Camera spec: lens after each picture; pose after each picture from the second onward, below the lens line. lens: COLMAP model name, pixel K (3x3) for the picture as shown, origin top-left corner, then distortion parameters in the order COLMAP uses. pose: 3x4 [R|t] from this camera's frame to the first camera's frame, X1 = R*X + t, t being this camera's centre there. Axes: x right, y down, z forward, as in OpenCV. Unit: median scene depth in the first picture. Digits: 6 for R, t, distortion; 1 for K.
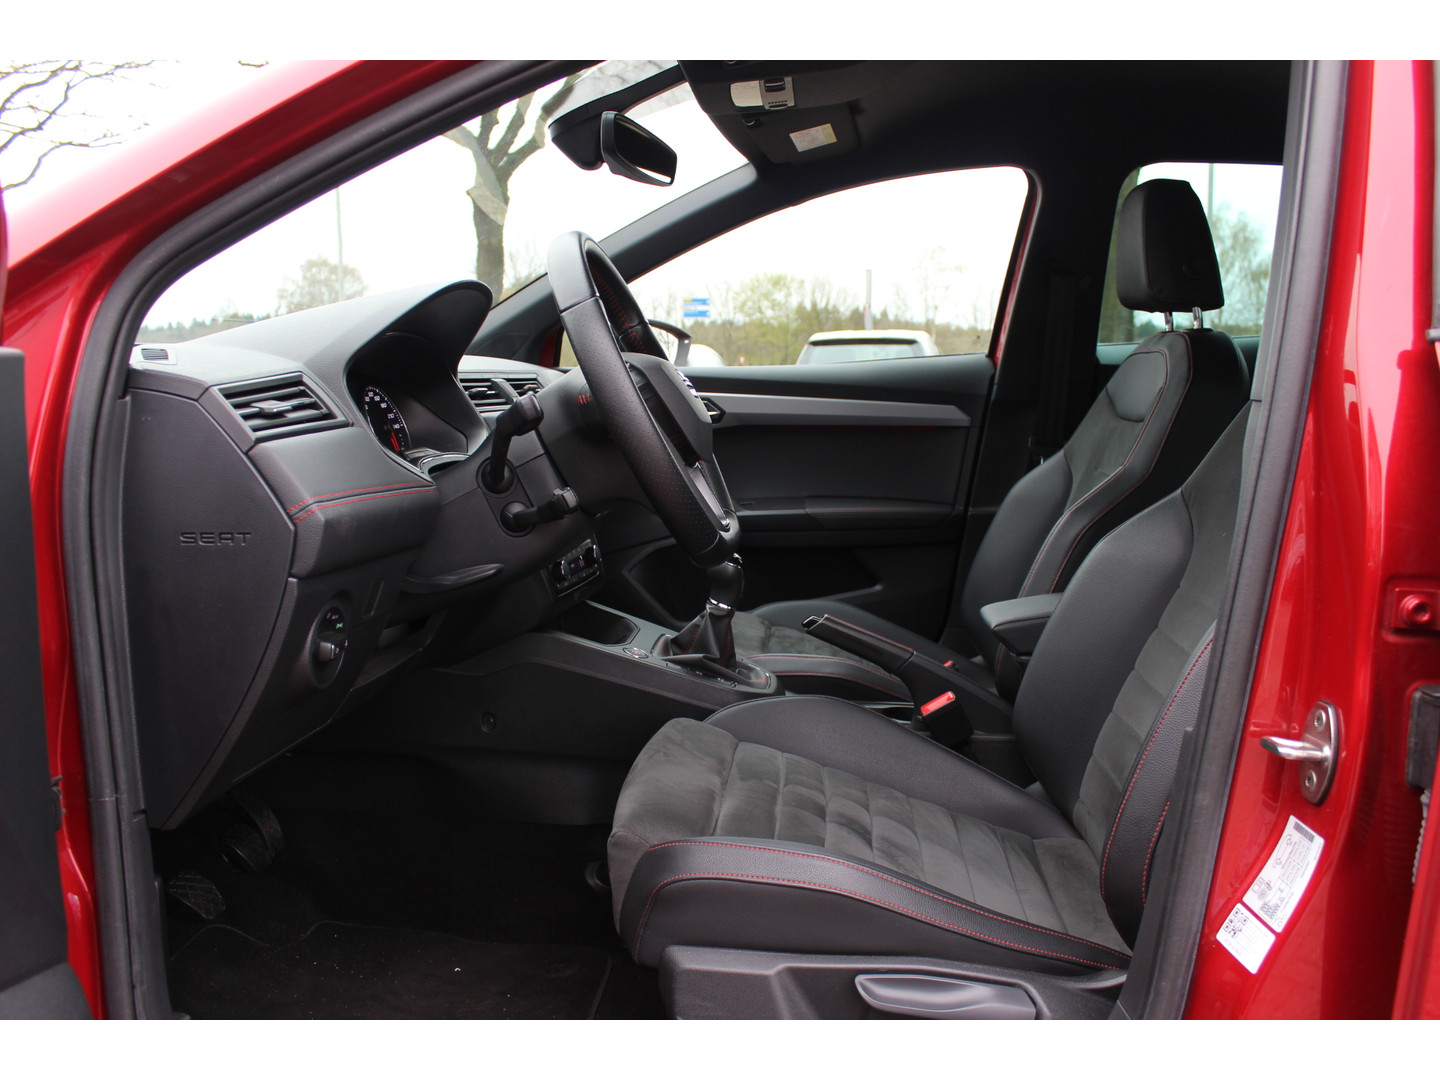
lens RADIAL K [[1183.5, 0, 724.5], [0, 1183.5, 549.0], [0, 0, 1]] dist [-0.168039, 0.129900]
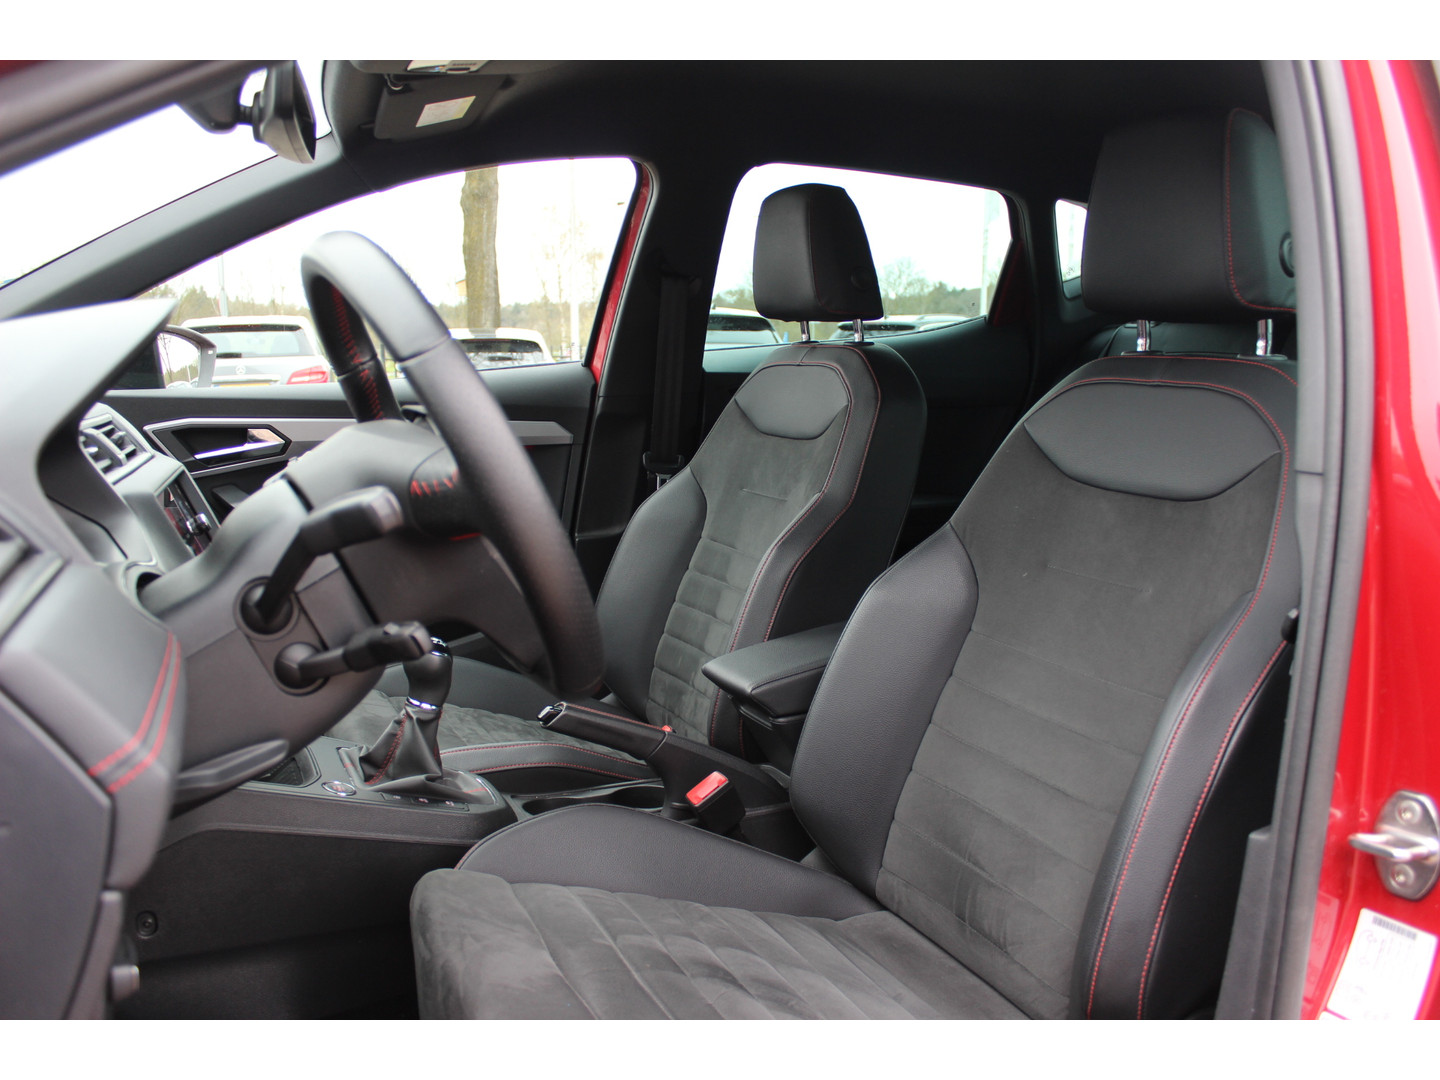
lens RADIAL K [[1145.4, 0, 621.2], [0, 1145.4, 542.5], [0, 0, 1]] dist [-0.163013, 0.110725]
pose [[0.875145, -0.086877, 0.475997, -0.241433], [0.075698, 0.996218, 0.042652, -0.084090], [-0.477903, -0.001295, 0.878412, 0.275814]]
